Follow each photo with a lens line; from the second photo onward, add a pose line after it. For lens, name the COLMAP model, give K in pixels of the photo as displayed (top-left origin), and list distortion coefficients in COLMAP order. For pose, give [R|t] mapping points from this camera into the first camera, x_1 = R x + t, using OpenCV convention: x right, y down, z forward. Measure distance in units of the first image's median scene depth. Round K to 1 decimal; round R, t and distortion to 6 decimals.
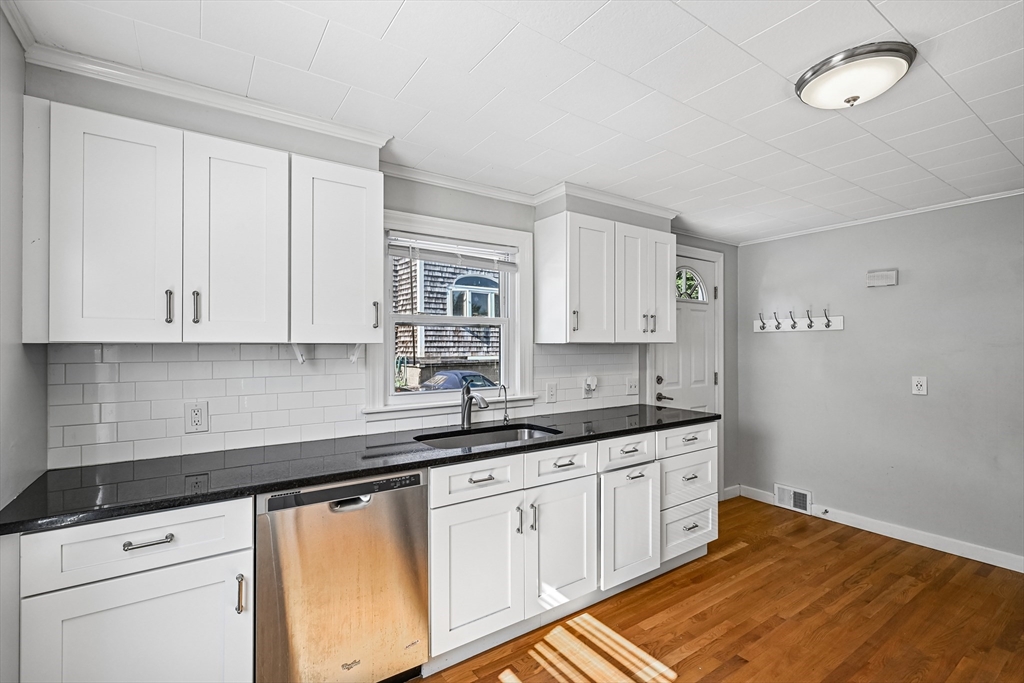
lens RADIAL K [[466.9, 0, 512.0], [0, 466.9, 341.5], [0, 0, 1]] dist [0.000926, 0.000073]
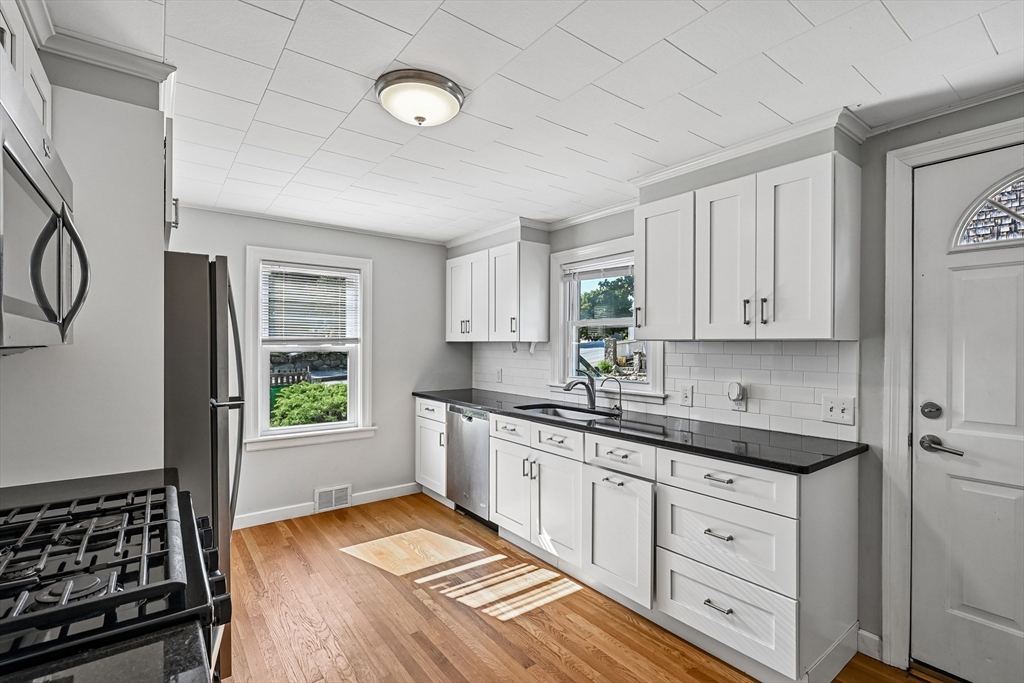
lens RADIAL K [[466.9, 0, 512.0], [0, 466.9, 341.5], [0, 0, 1]] dist [0.000926, 0.000073]
pose [[0.048017, -0.001503, -0.998845, 1.182171], [0.006989, 0.999975, -0.001169, 0.004917], [0.998822, -0.006924, 0.048026, 0.745681]]
